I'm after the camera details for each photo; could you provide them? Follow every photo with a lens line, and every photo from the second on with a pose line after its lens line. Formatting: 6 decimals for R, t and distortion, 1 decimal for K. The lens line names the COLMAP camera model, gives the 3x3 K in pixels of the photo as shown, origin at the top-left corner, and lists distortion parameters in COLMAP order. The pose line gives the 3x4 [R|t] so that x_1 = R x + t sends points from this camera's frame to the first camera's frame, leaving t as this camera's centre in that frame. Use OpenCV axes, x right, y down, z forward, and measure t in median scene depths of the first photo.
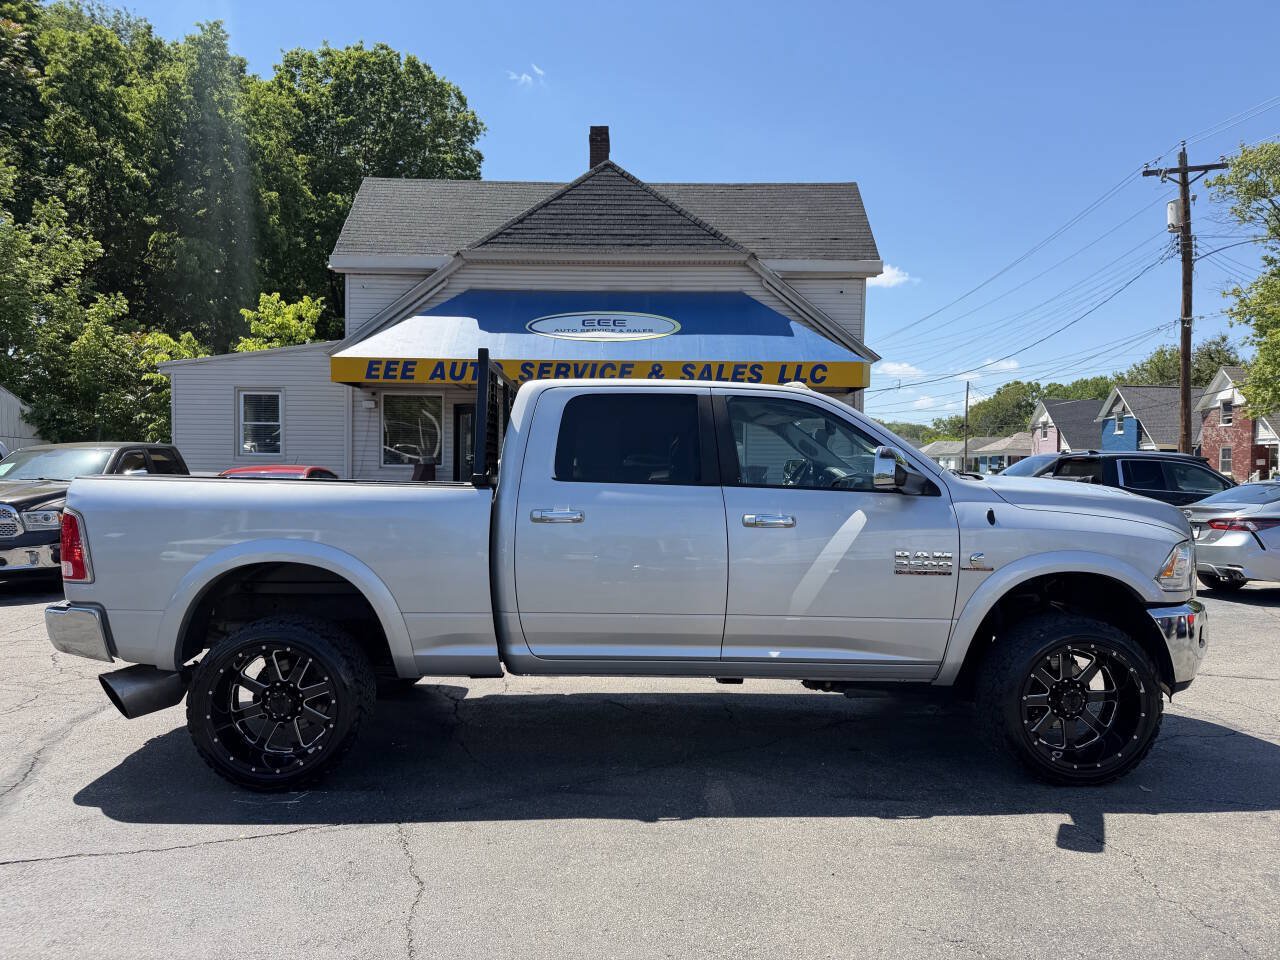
lens RADIAL K [[897.9, 0, 641.9], [0, 897.9, 471.8], [0, 0, 1]] dist [0.004065, -0.007270]
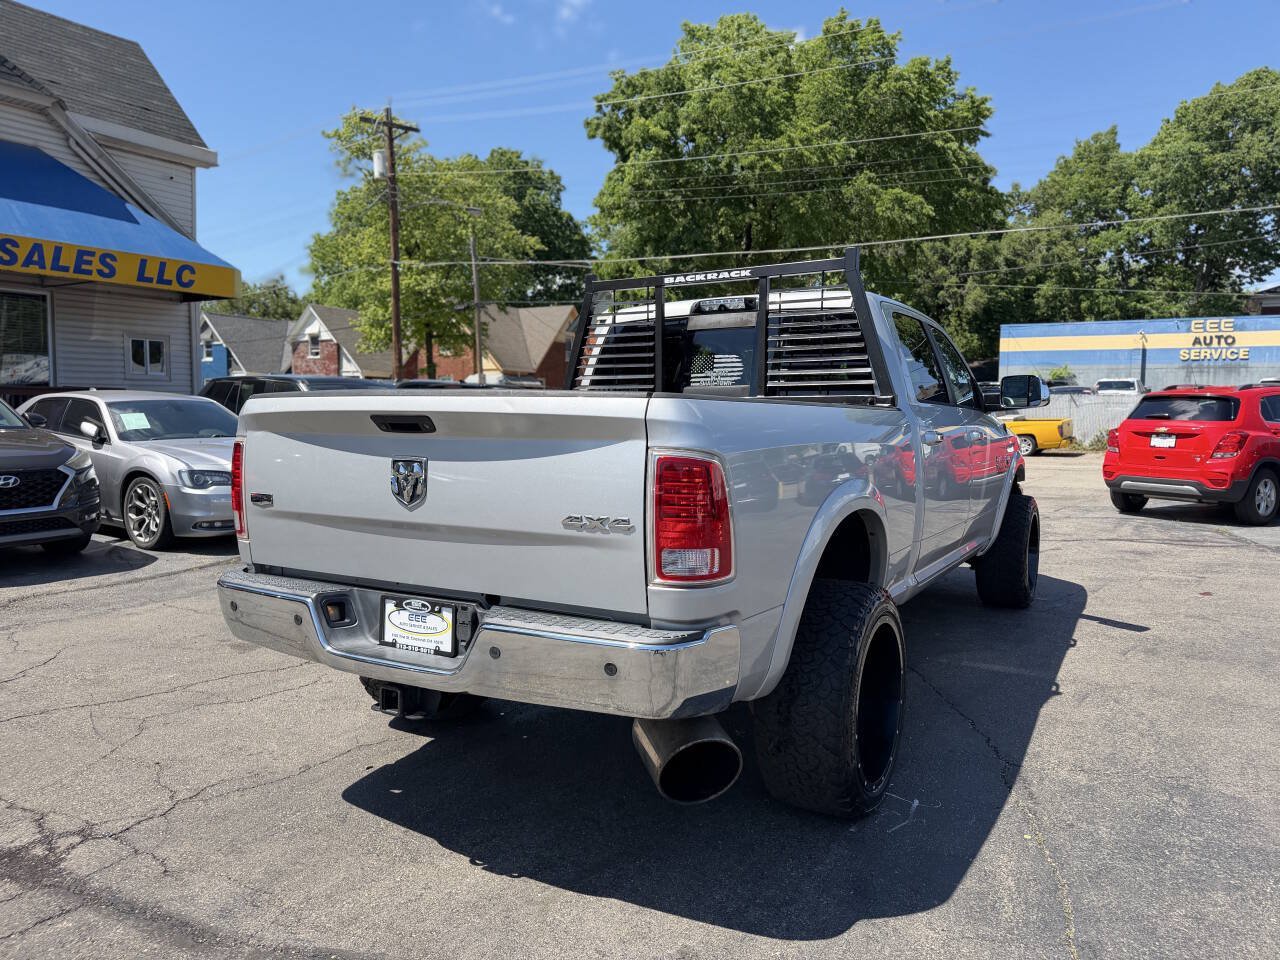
lens RADIAL K [[897.9, 0, 641.9], [0, 897.9, 471.8], [0, 0, 1]] dist [0.004065, -0.007270]
pose [[0.533985, -0.059874, 0.843372, -0.261374], [-0.008634, 0.997051, 0.076250, 0.003676], [-0.845450, -0.047998, 0.531893, 0.177803]]
